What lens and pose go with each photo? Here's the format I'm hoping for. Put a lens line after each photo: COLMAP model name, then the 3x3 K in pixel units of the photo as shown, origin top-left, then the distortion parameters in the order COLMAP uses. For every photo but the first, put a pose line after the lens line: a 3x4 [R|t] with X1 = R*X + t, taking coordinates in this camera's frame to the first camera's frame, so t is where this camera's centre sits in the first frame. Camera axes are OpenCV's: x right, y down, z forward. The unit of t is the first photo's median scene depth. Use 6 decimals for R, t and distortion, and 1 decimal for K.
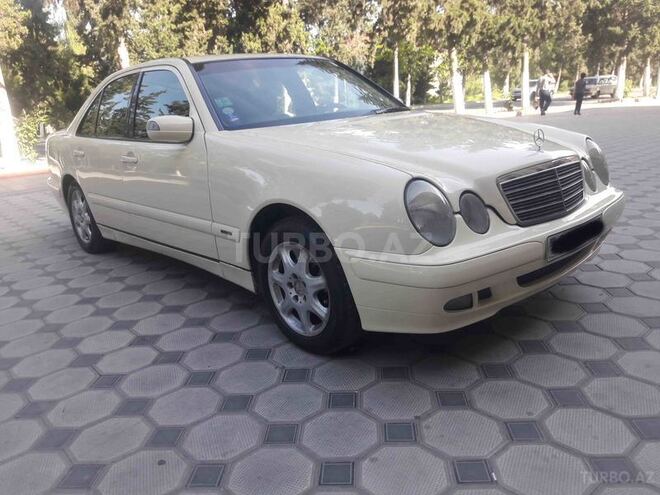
lens RADIAL K [[581.9, 0, 321.3], [0, 581.9, 276.5], [0, 0, 1]] dist [0.067135, -0.143927]
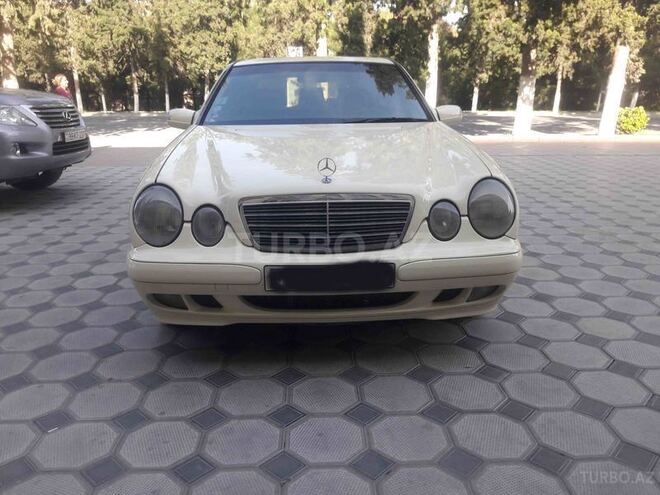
lens RADIAL K [[581.9, 0, 321.3], [0, 581.9, 276.5], [0, 0, 1]] dist [0.067135, -0.143927]
pose [[0.734376, 0.259397, -0.627220, 1.058395], [-0.235957, 0.964022, 0.122419, -0.190117], [0.636409, 0.058095, 0.769161, 0.299865]]
